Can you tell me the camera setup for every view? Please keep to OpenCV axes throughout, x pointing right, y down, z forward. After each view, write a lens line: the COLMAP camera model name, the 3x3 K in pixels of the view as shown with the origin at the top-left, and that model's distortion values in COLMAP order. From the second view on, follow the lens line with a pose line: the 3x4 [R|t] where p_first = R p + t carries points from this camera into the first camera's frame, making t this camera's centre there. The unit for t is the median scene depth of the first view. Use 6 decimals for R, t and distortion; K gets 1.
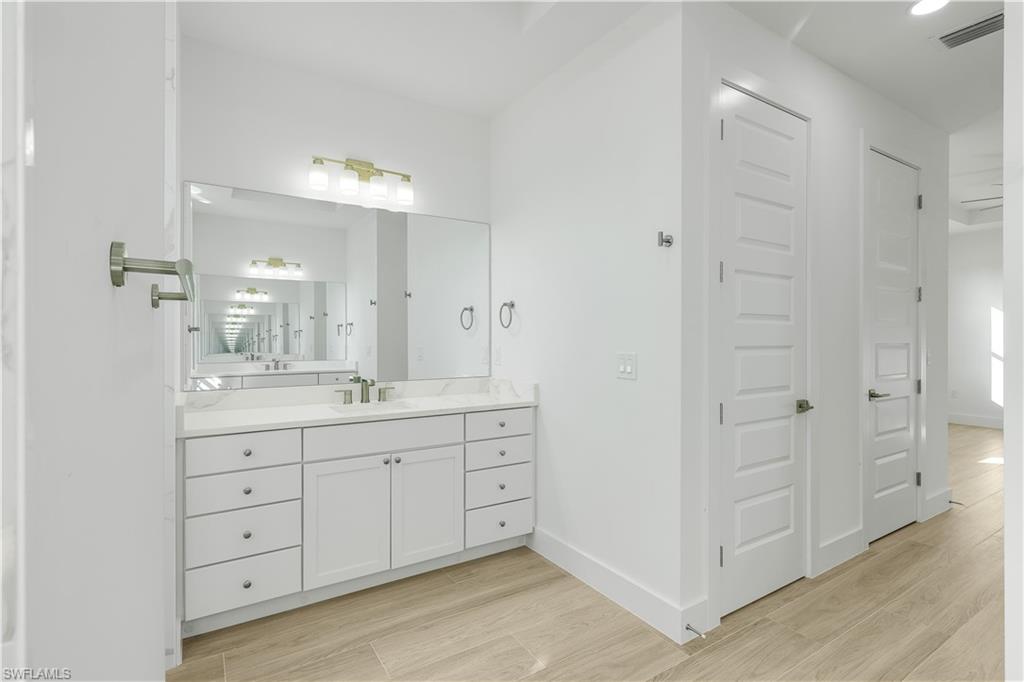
lens RADIAL K [[489.9, 0, 512.0], [0, 489.9, 341.0], [0, 0, 1]] dist [0.022056, -0.000355]
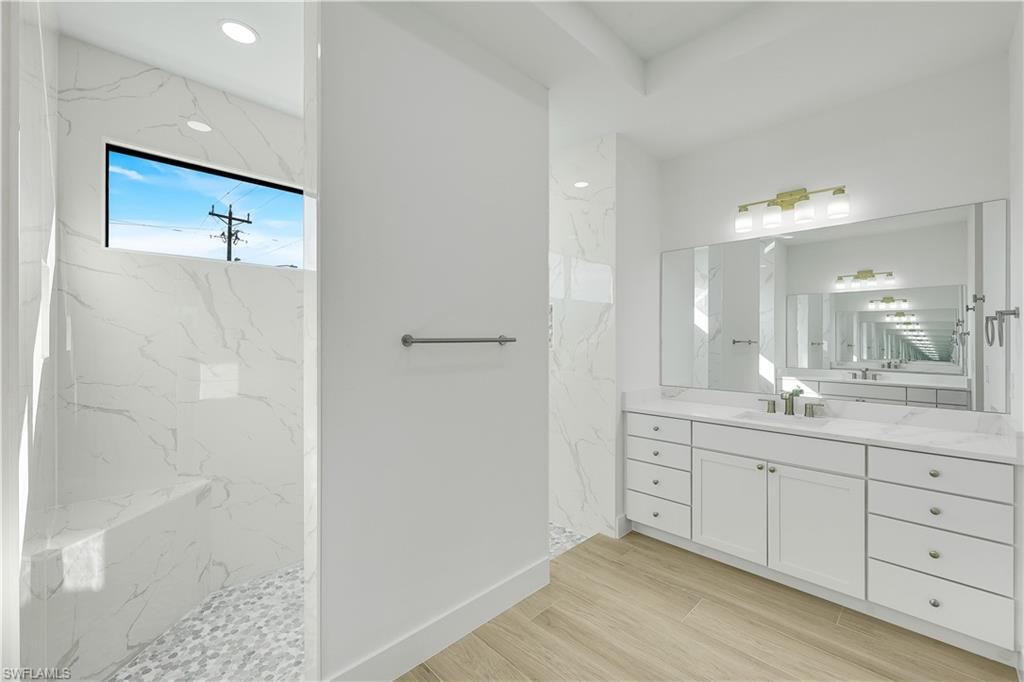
lens RADIAL K [[416.2, 0, 512.0], [0, 416.2, 341.0], [0, 0, 1]] dist [-0.001492, 0.000672]
pose [[0.218792, -0.000082, -0.975772, 0.475347], [-0.009196, 0.999955, -0.002146, -0.029141], [0.975728, 0.009443, 0.218781, 0.214487]]
